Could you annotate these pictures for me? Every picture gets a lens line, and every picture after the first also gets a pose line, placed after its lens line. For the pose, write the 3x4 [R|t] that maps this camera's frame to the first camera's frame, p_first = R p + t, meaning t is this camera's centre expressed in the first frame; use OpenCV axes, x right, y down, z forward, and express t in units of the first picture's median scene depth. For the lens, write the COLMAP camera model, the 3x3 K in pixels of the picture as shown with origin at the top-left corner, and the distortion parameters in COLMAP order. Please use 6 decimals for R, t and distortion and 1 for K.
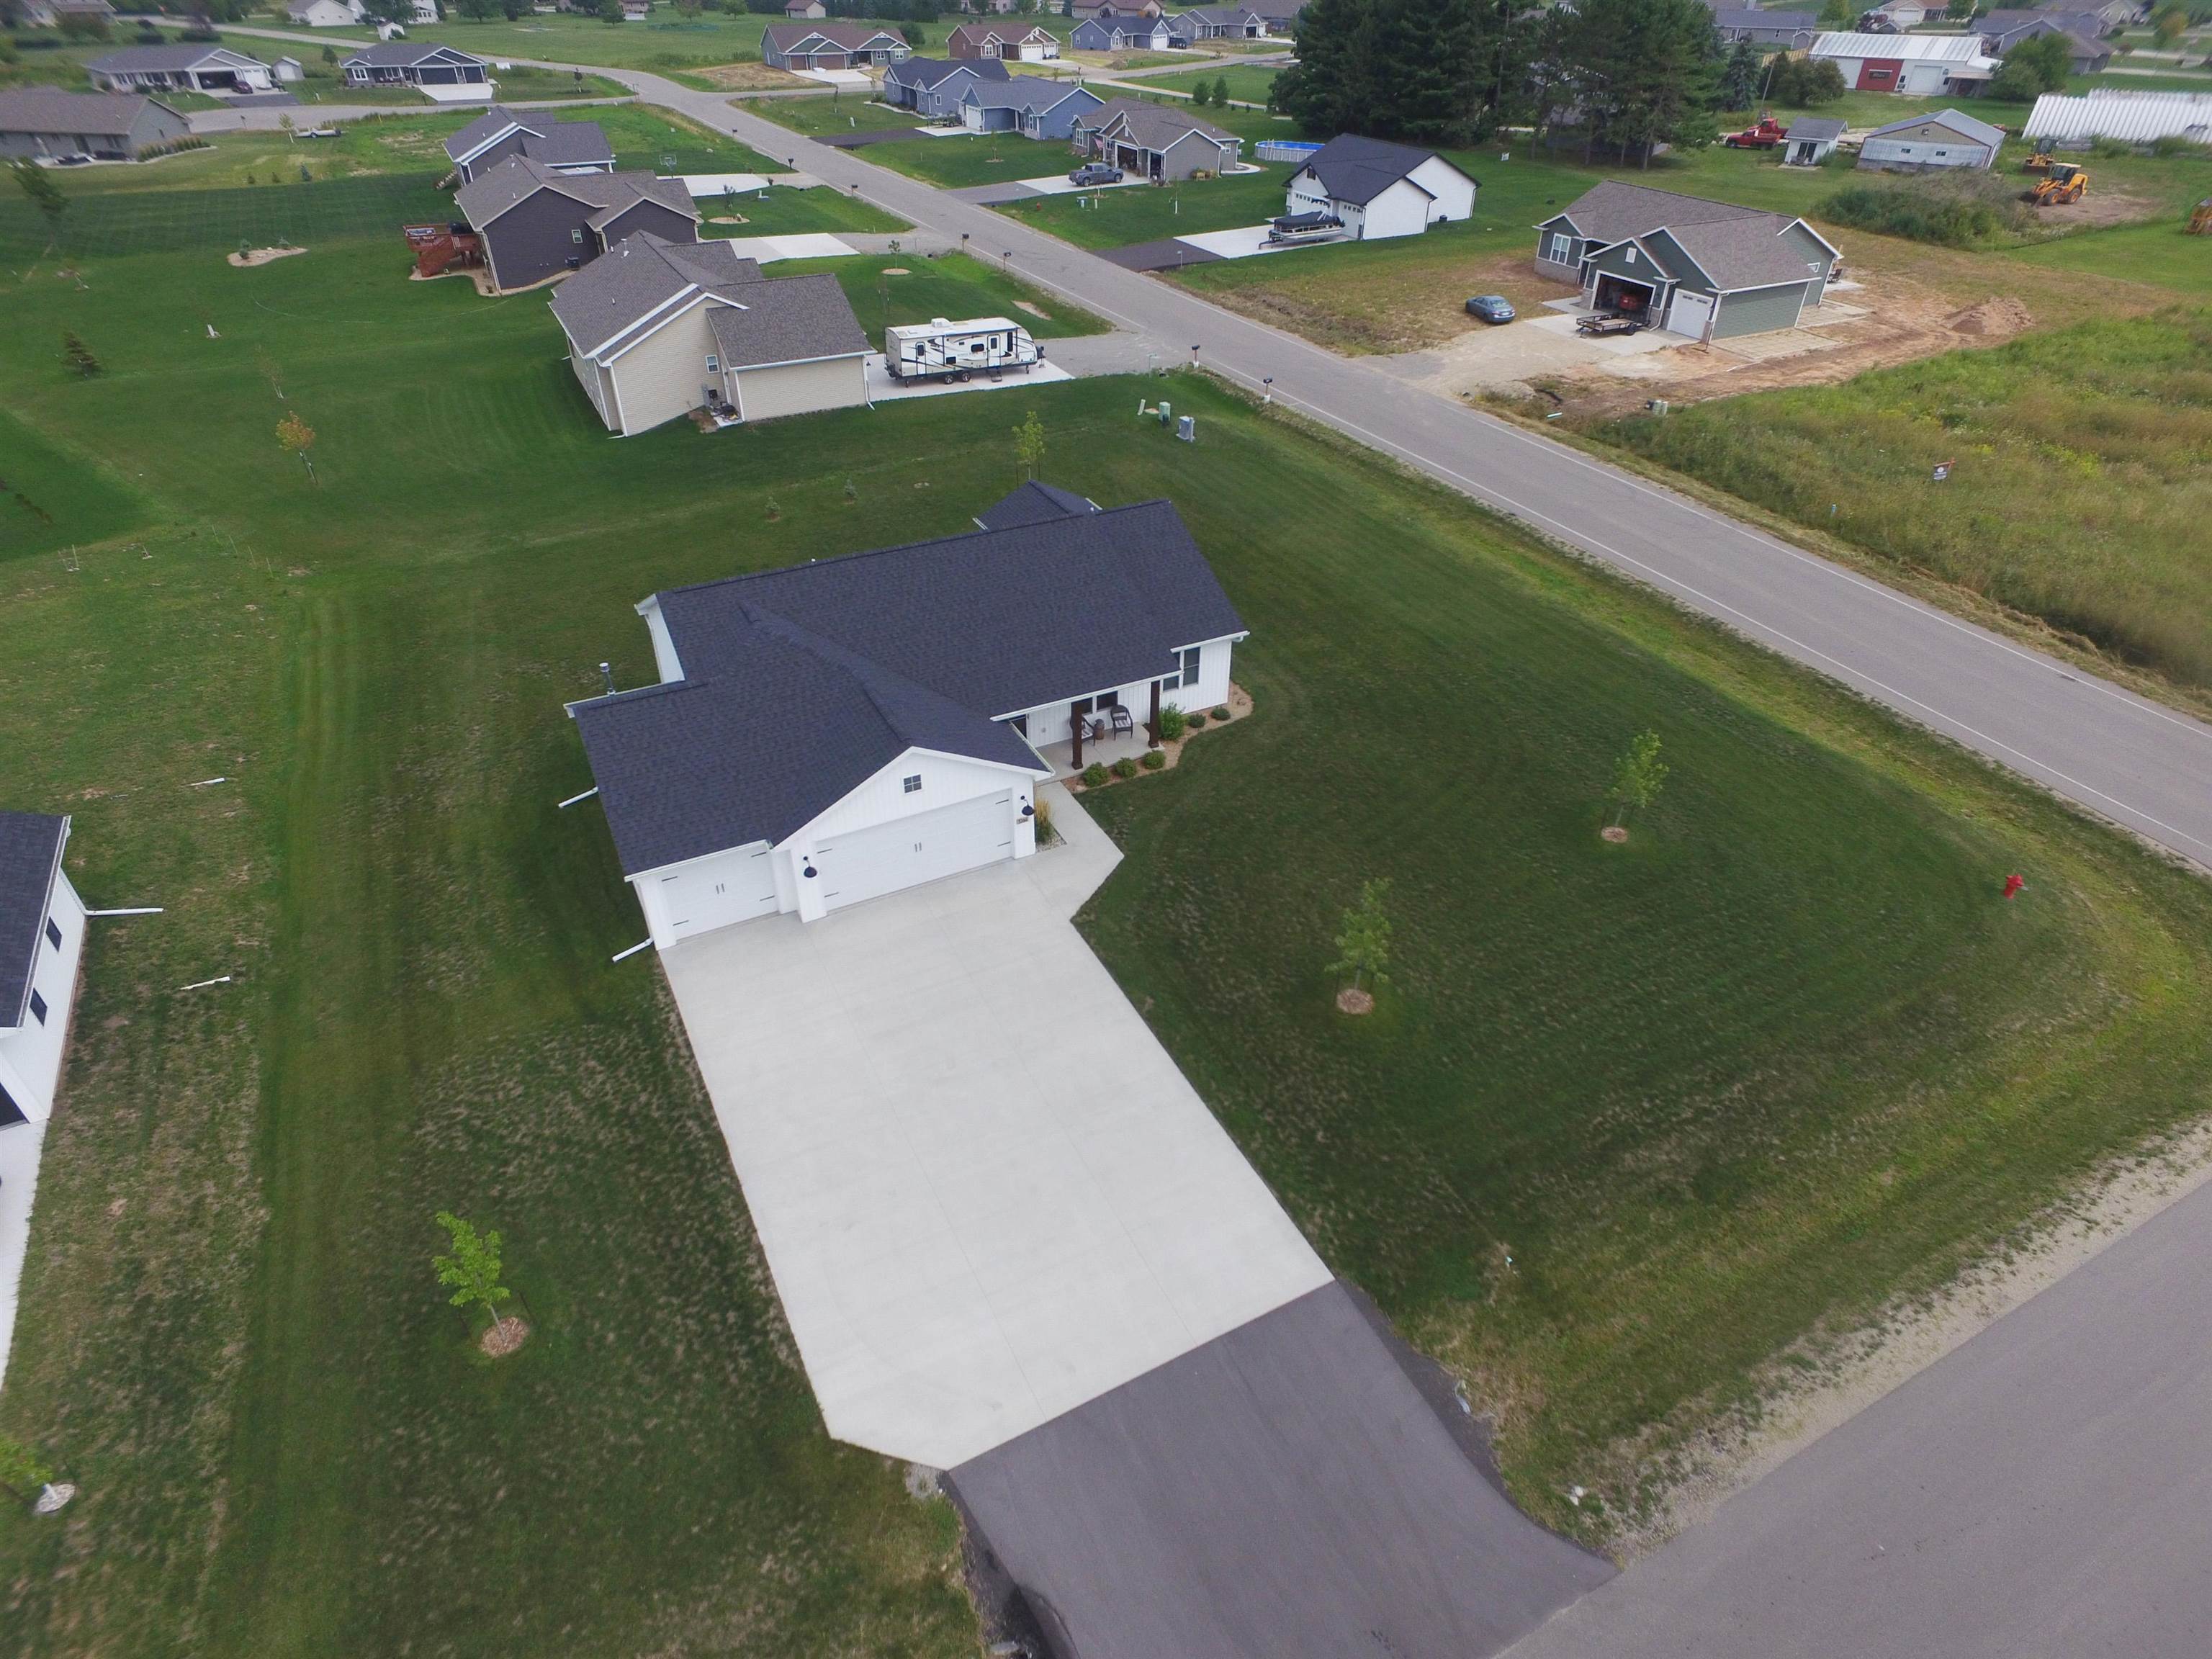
lens RADIAL K [[1230.3, 0, 1118.8], [0, 1230.3, 822.6], [0, 0, 1]] dist [-0.009290, 0.014282]
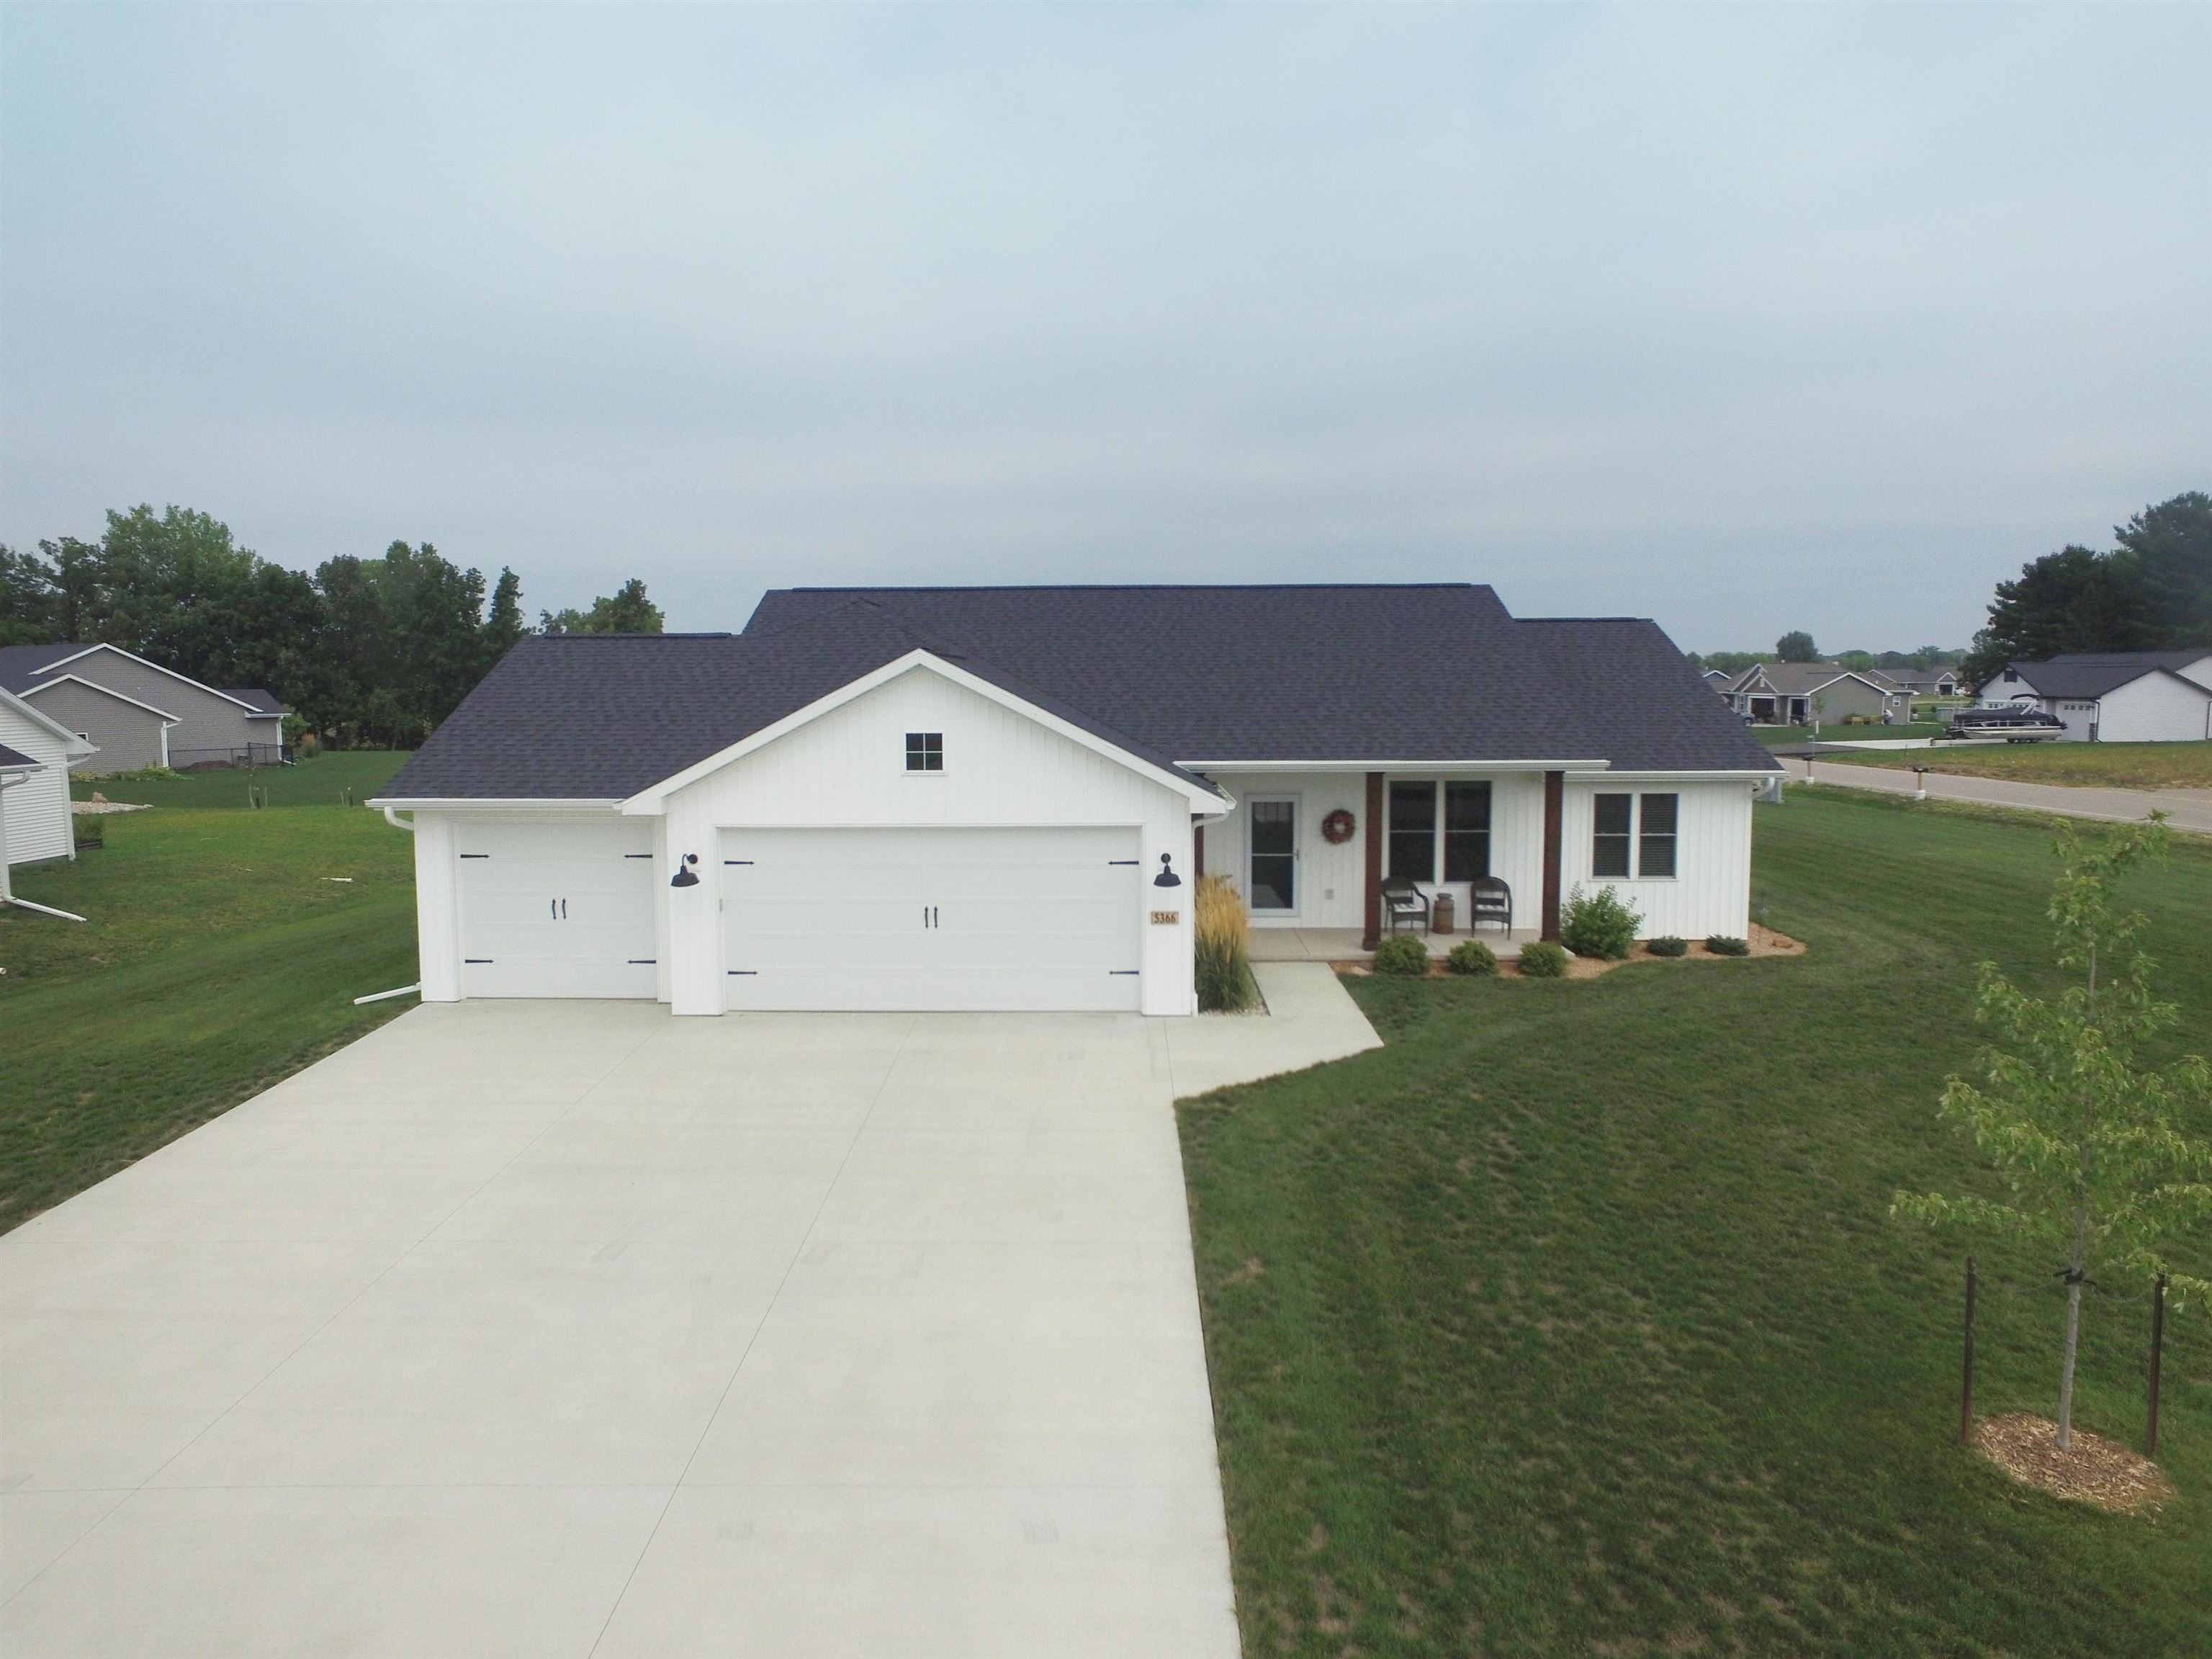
lens RADIAL K [[1262.6, 0, 1106.0], [0, 1262.6, 829.5], [0, 0, 1]] dist [-0.007210, 0.014559]
pose [[0.876719, 0.039222, -0.479402, 0.081987], [-0.267857, 0.867644, -0.418864, 0.111074], [0.399521, 0.495637, 0.771186, 0.392315]]
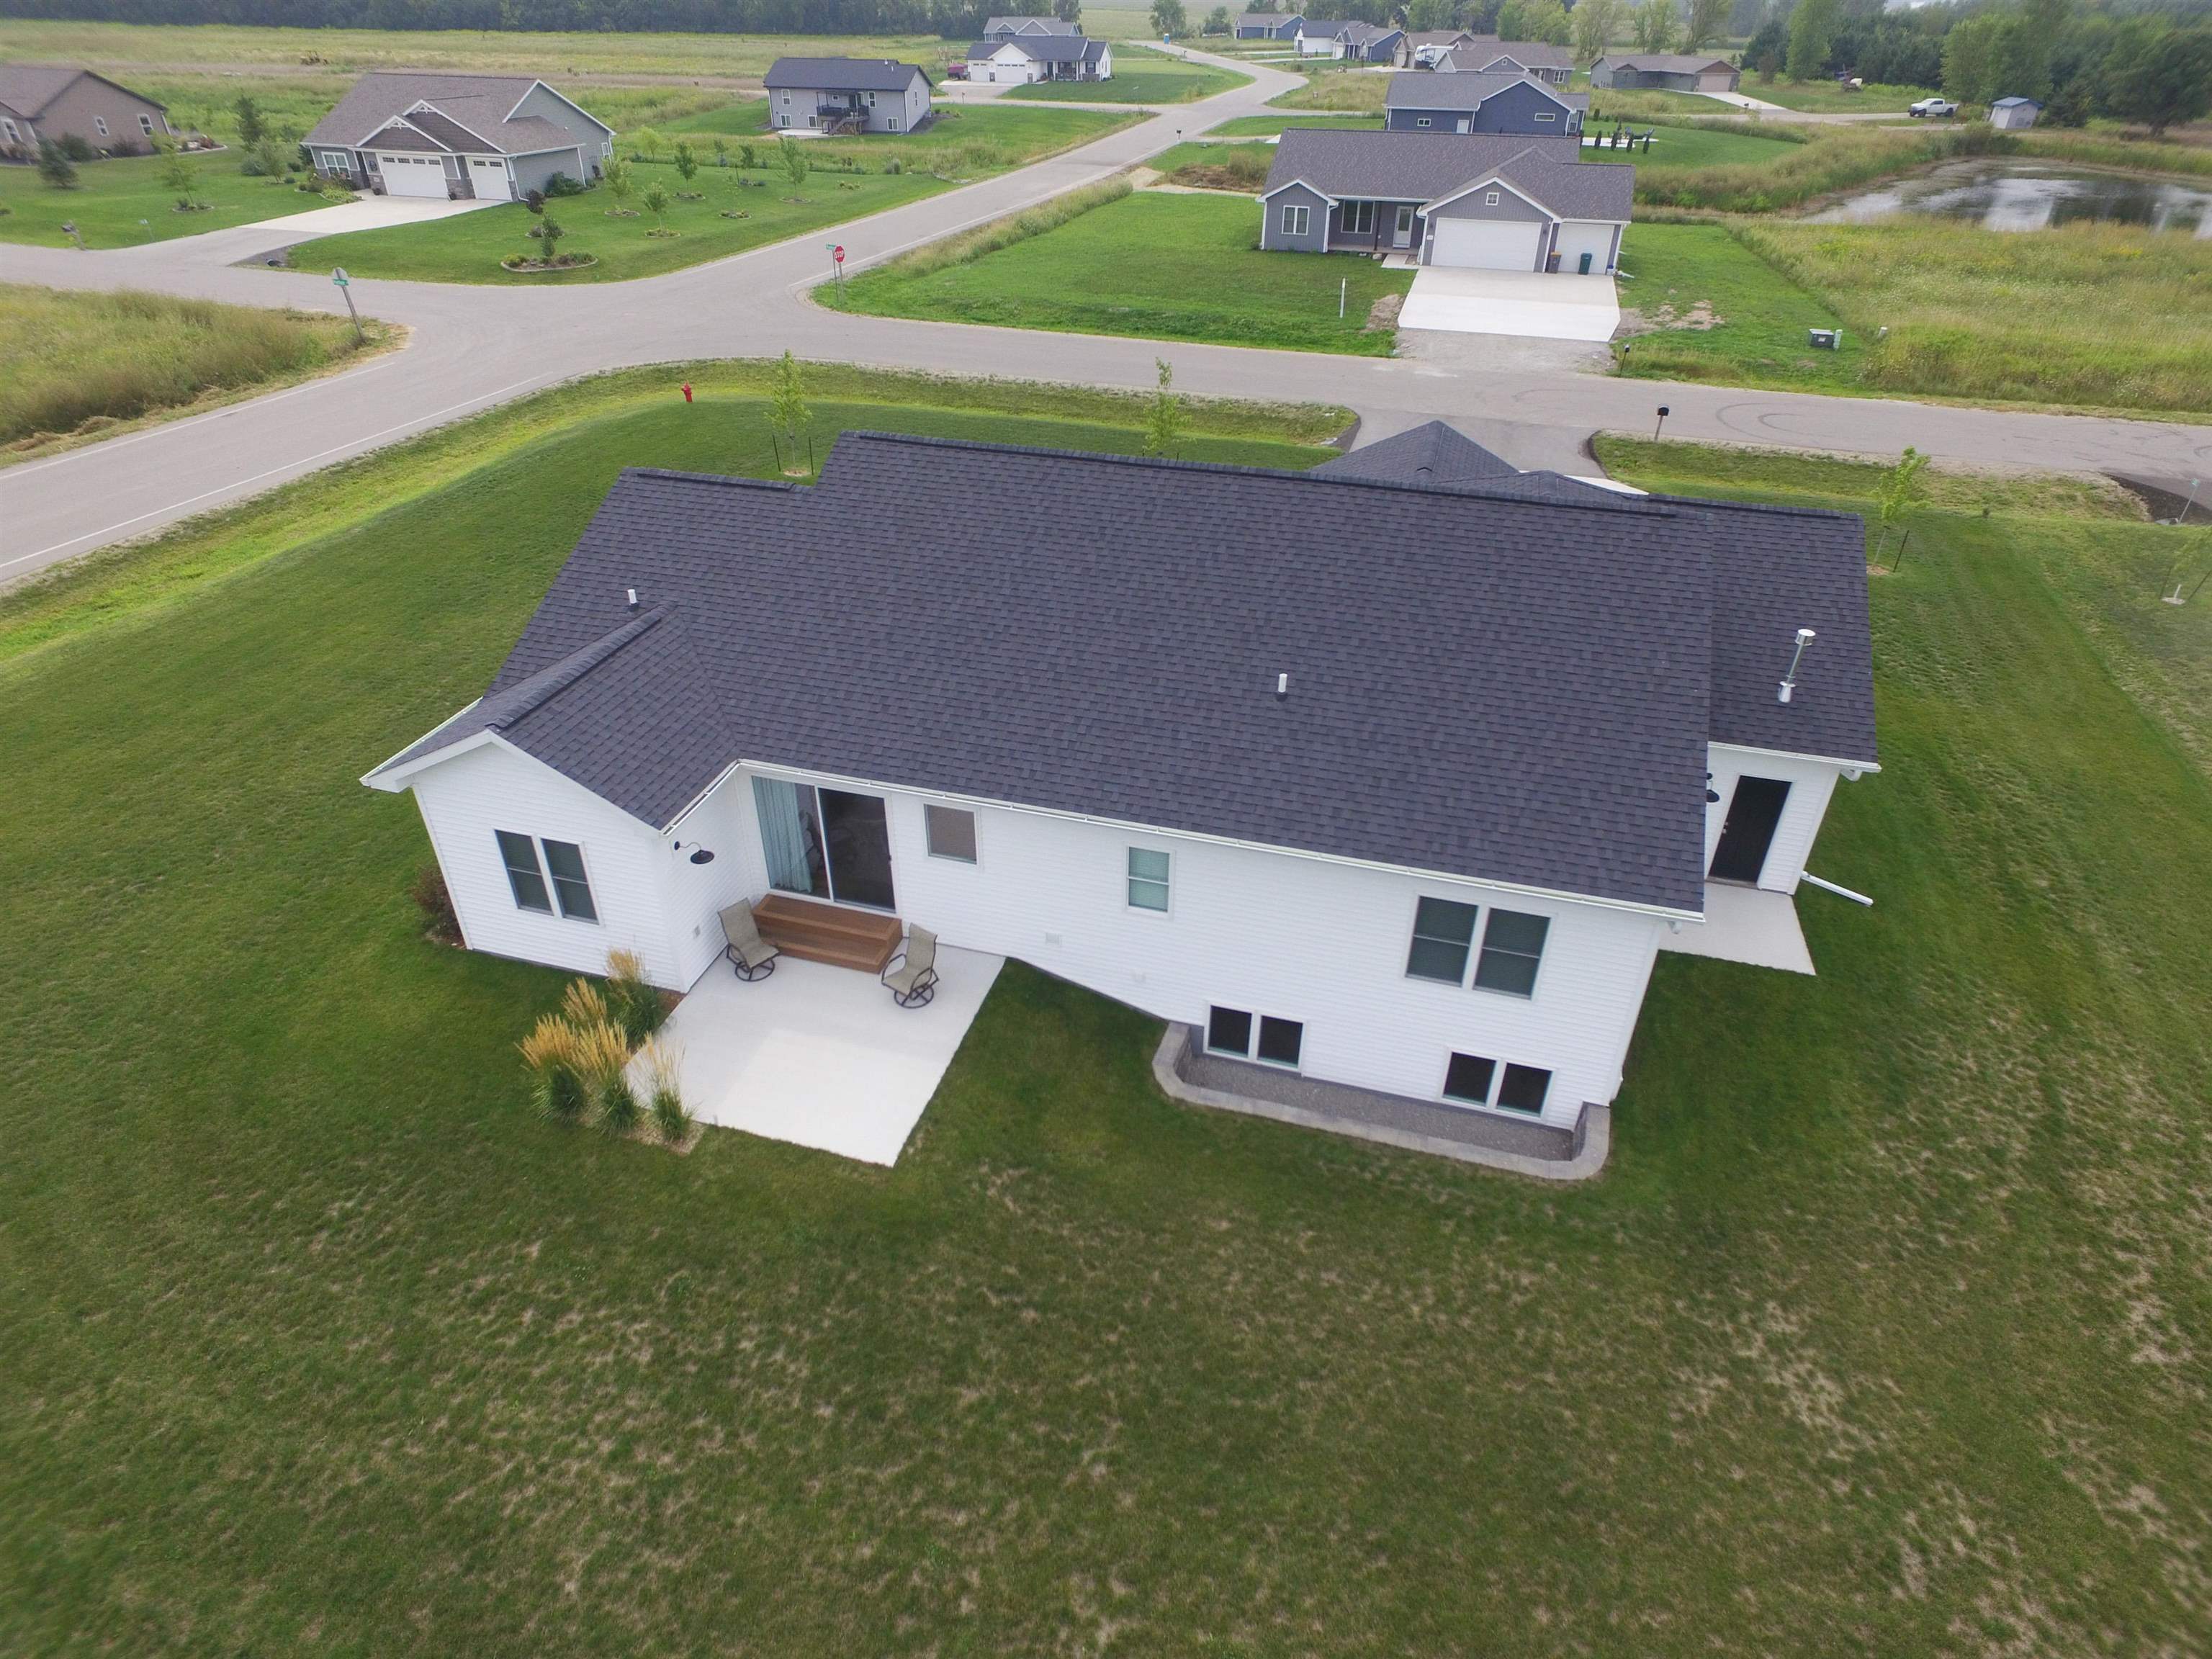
lens RADIAL K [[1262.6, 0, 1106.0], [0, 1262.6, 829.5], [0, 0, 1]] dist [-0.007210, 0.014559]
pose [[-0.717706, -0.399165, 0.570583, -0.359047], [0.394124, 0.442667, 0.805427, -0.426491], [-0.574076, 0.802941, -0.160384, 0.870392]]
